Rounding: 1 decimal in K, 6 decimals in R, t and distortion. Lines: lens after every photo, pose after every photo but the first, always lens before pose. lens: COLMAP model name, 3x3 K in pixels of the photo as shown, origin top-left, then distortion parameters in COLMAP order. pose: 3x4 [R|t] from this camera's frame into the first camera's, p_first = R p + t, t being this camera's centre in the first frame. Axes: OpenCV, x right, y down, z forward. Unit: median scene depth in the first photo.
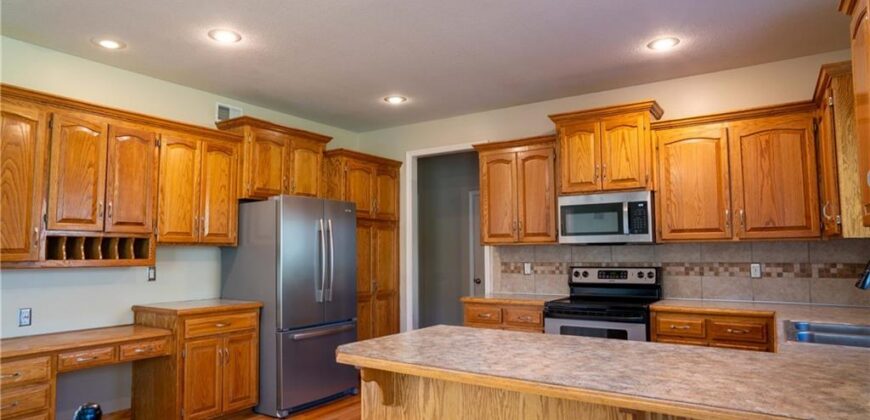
lens RADIAL K [[521.1, 0, 425.1], [0, 521.1, 214.7], [0, 0, 1]] dist [-0.070164, 0.053268]
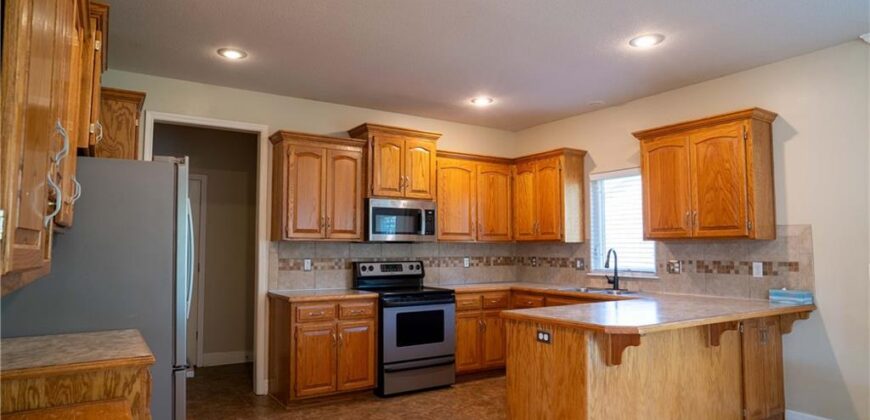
lens RADIAL K [[521.1, 0, 425.1], [0, 521.1, 214.7], [0, 0, 1]] dist [-0.070164, 0.053268]
pose [[0.400048, 0.066045, 0.914112, -0.746283], [-0.070059, 0.996685, -0.041351, 0.039748], [-0.913813, -0.047499, 0.403349, 0.471857]]
